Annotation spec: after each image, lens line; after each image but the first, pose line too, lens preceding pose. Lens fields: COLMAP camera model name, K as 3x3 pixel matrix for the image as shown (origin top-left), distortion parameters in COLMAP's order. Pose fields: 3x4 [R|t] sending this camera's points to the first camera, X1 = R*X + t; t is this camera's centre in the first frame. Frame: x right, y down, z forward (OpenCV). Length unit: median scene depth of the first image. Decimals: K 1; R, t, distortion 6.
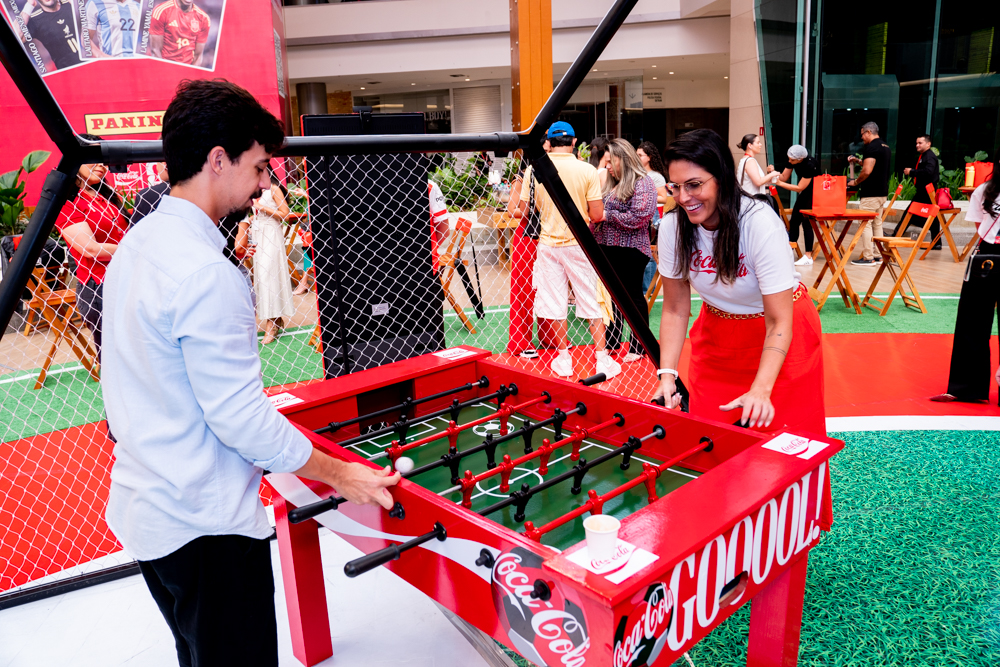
lens RADIAL K [[835.5, 0, 457.2], [0, 835.5, 332.1], [0, 0, 1]] dist [-0.144023, 0.096942]
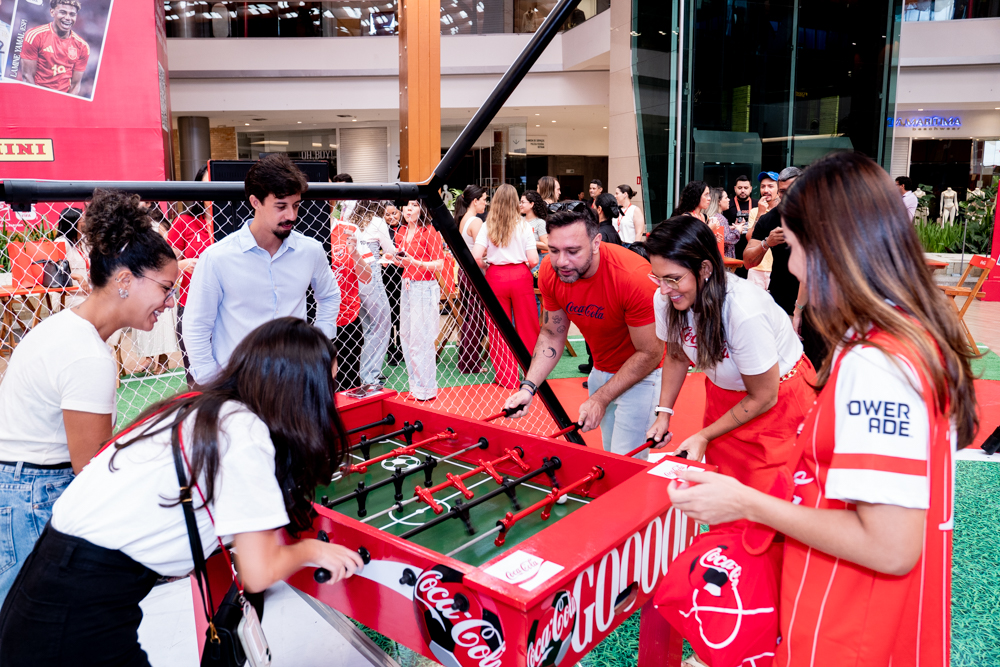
lens RADIAL K [[896.0, 0, 465.1], [0, 896.0, 314.7], [0, 0, 1]] dist [-0.181974, 0.191905]
pose [[0.986123, 0.006946, 0.165874, -0.077882], [0.003647, 0.997977, -0.063472, -0.000872], [-0.165979, 0.063196, 0.984102, -0.170518]]
